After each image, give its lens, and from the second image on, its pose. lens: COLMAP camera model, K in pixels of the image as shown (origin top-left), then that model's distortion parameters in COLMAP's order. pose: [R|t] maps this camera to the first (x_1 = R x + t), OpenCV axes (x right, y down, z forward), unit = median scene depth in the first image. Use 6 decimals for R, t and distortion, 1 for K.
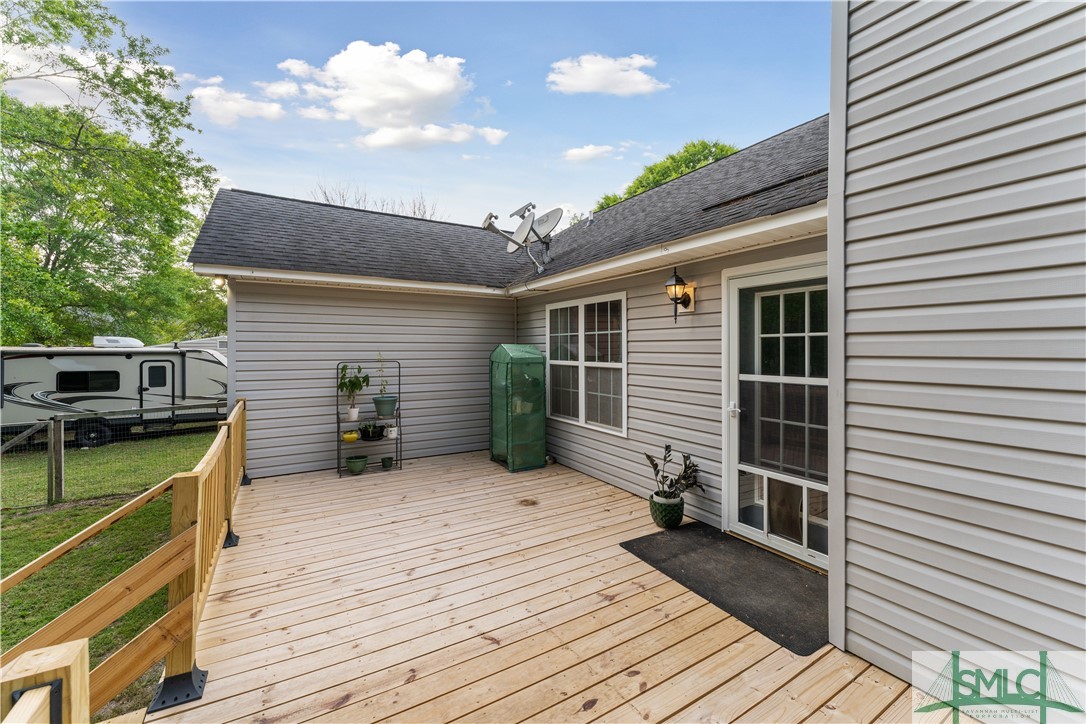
lens RADIAL K [[441.0, 0, 544.8], [0, 441.0, 345.6], [0, 0, 1]] dist [0.005311, 0.000083]
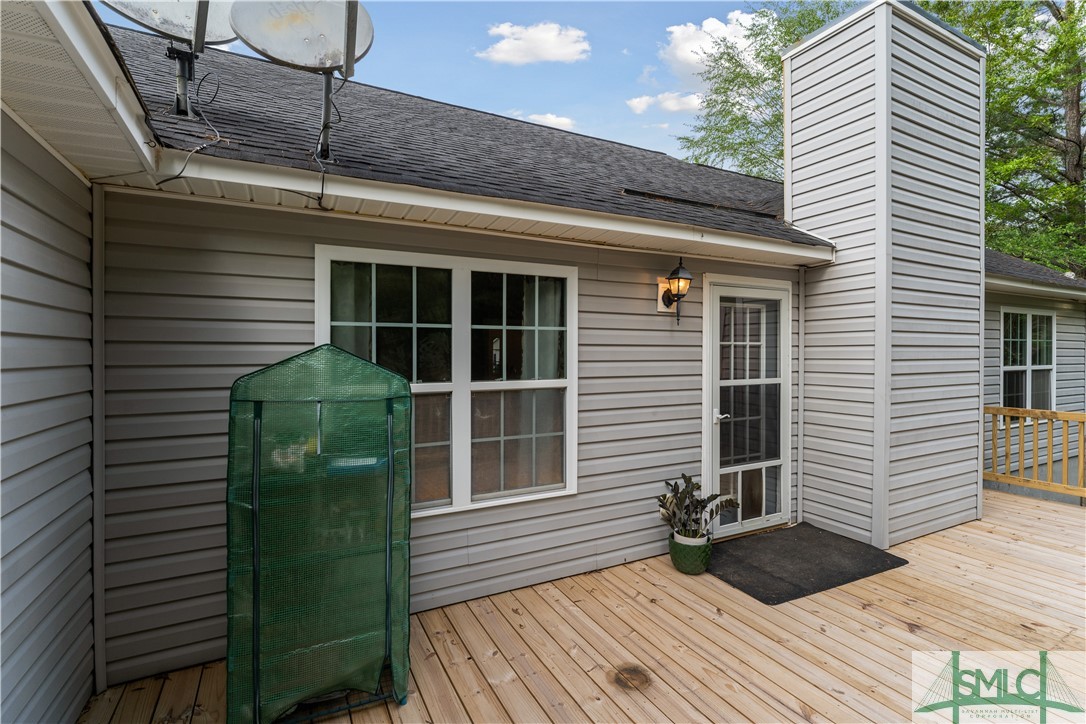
lens RADIAL K [[499.9, 0, 545.3], [0, 499.9, 356.7], [0, 0, 1]] dist [0.000598, -0.000565]
pose [[0.061159, -0.003562, 0.998122, -0.550055], [-0.003012, 0.999988, 0.003754, 0.005383], [-0.998123, -0.003236, 0.061148, 1.000475]]
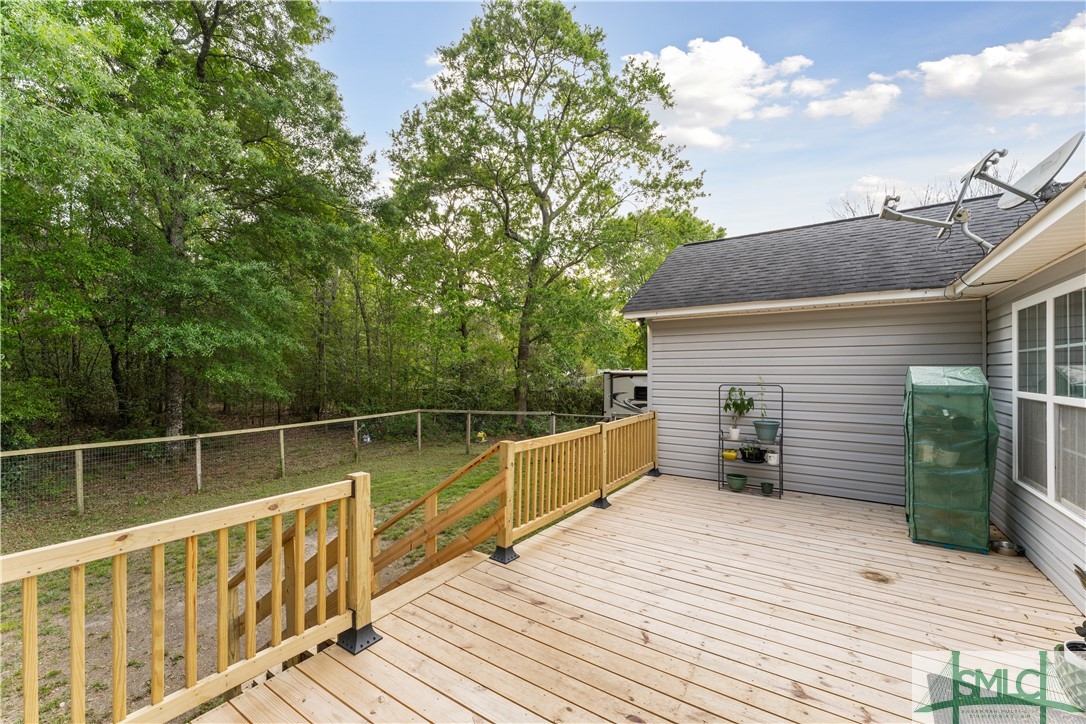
lens RADIAL K [[445.6, 0, 541.7], [0, 445.6, 365.6], [0, 0, 1]] dist [0.000463, 0.000233]
pose [[0.416890, -0.011704, -0.908882, 0.397906], [0.006596, 0.999930, -0.009851, -0.001810], [0.908933, -0.001888, 0.416938, 0.152358]]
